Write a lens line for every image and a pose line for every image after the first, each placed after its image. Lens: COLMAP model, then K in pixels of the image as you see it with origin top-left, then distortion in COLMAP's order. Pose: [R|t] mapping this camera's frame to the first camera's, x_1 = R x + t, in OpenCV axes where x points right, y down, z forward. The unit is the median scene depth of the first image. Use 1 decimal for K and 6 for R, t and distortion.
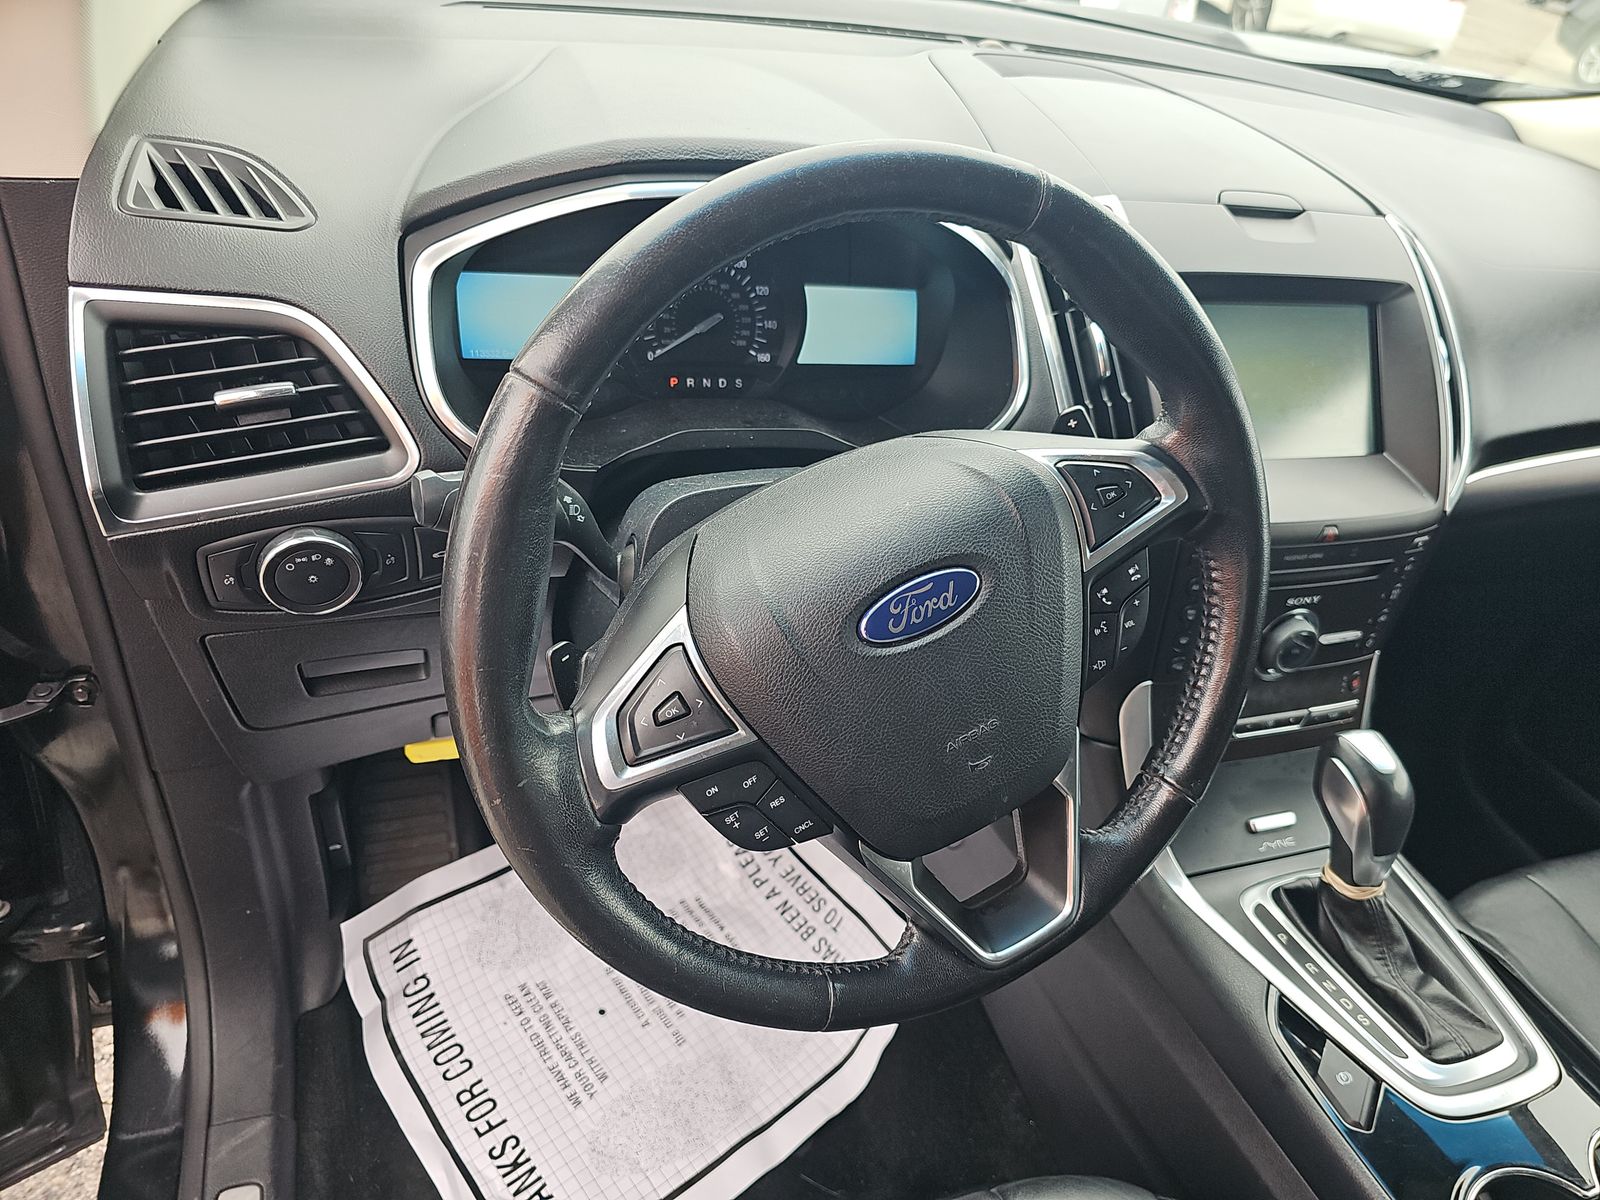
lens RADIAL K [[1106.9, 0, 798.5], [0, 1106.9, 596.6], [0, 0, 1]] dist [0.058432, -0.059344]
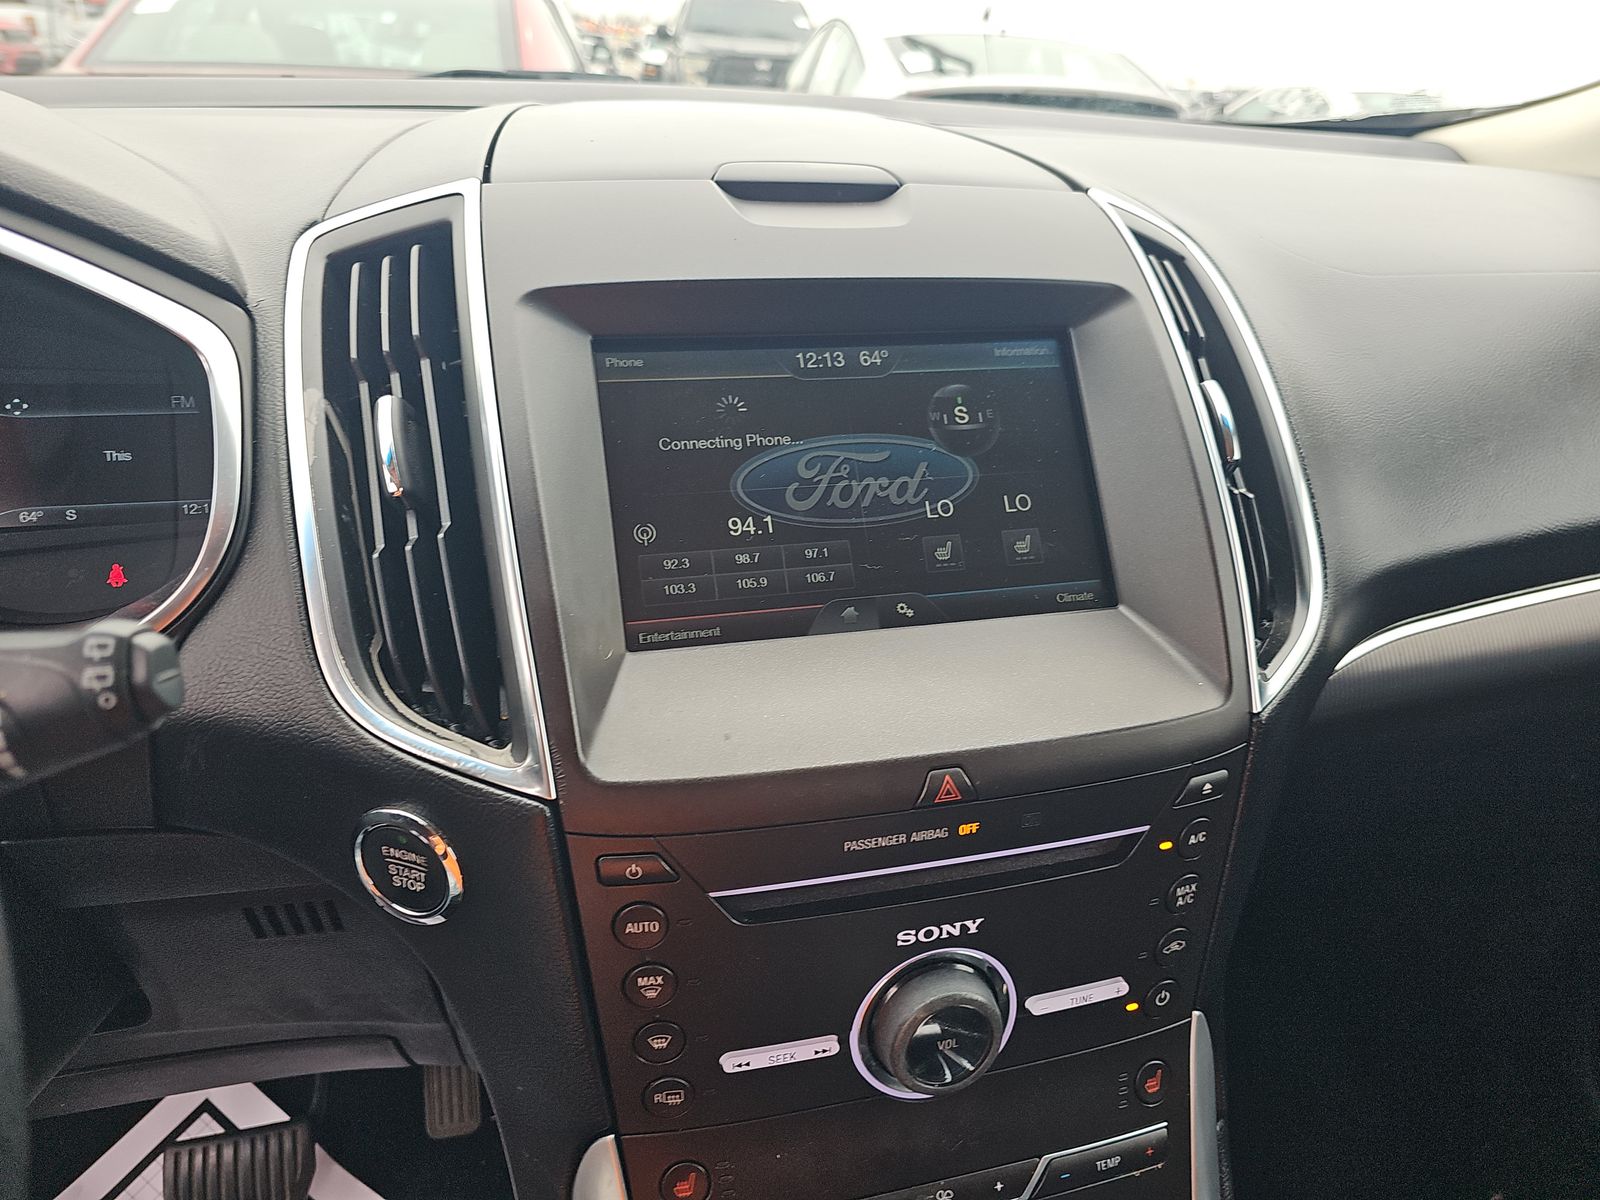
lens RADIAL K [[1106.9, 0, 798.5], [0, 1106.9, 596.6], [0, 0, 1]] dist [0.058432, -0.059344]
pose [[0.986595, -0.090543, -0.135766, 0.438480], [0.062152, 0.977739, -0.200408, -0.040828], [0.150890, 0.189284, 0.970260, 0.480869]]
